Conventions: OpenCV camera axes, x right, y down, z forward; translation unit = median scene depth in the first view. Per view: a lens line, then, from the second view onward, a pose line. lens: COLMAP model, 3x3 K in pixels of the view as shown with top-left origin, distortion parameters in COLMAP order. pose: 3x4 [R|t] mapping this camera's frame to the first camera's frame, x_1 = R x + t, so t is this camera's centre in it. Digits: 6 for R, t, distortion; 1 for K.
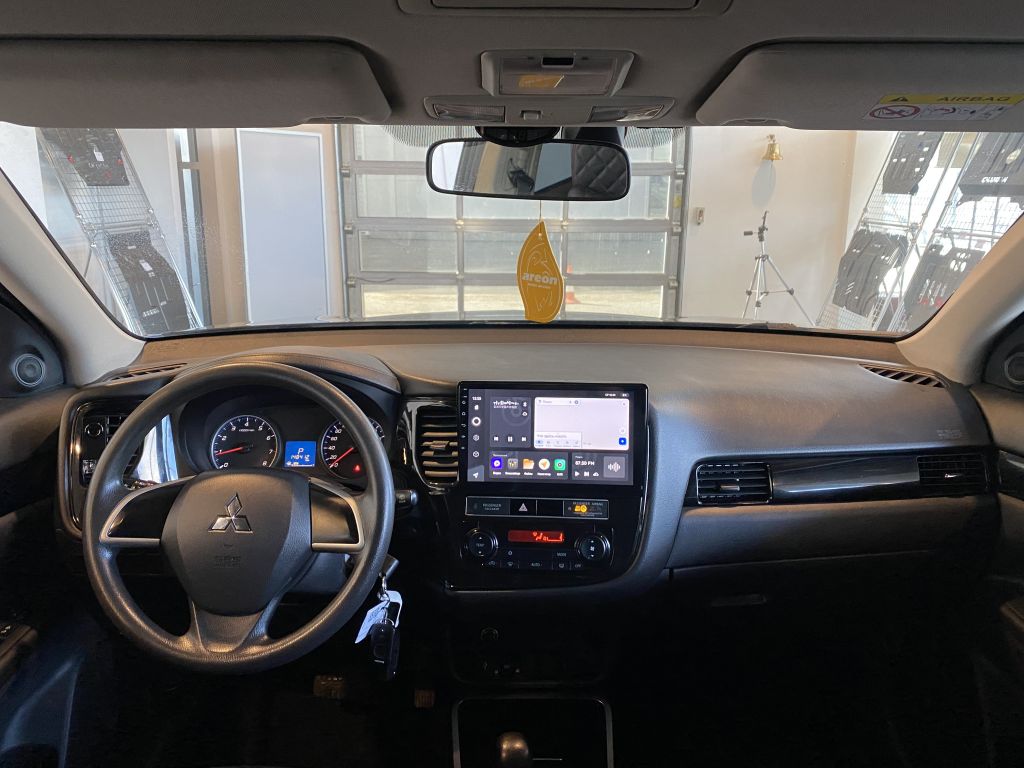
lens RADIAL K [[775.8, 0, 510.5], [0, 775.8, 366.3], [0, 0, 1]] dist [0.020543, -0.019604]
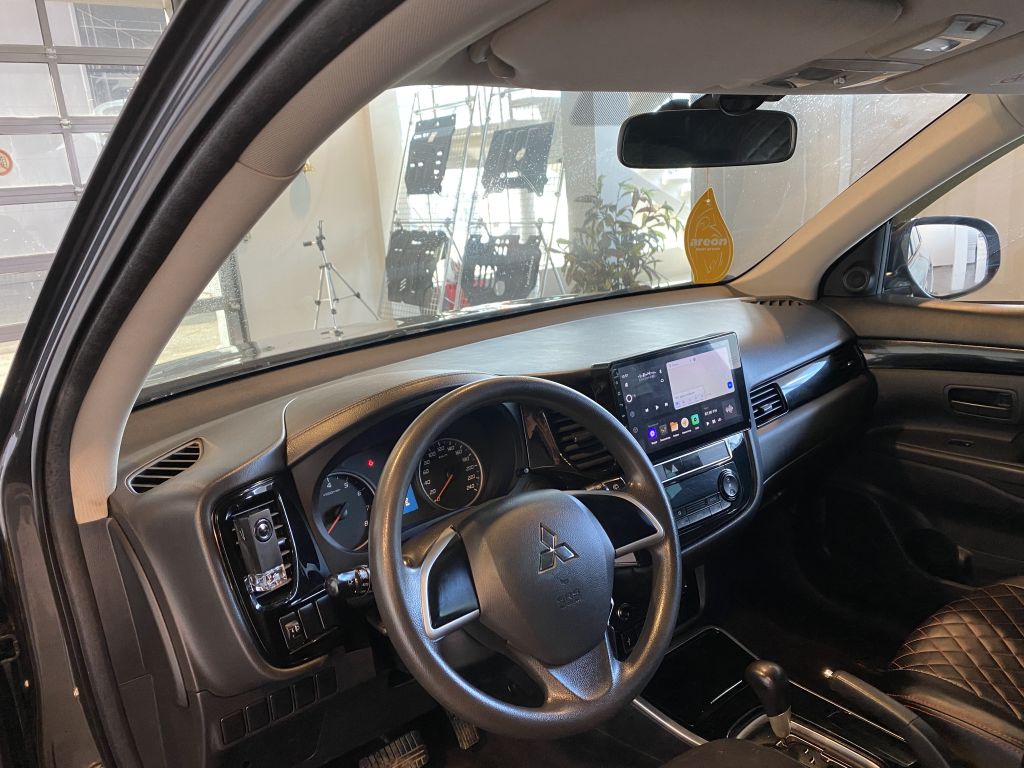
lens RADIAL K [[775.8, 0, 511.6], [0, 775.8, 398.9], [0, 0, 1]] dist [0.020543, -0.019604]
pose [[0.783039, -0.225872, 0.579510, -0.543889], [0.215429, 0.972549, 0.087976, -0.036234], [-0.583473, 0.055955, 0.810203, 0.199085]]
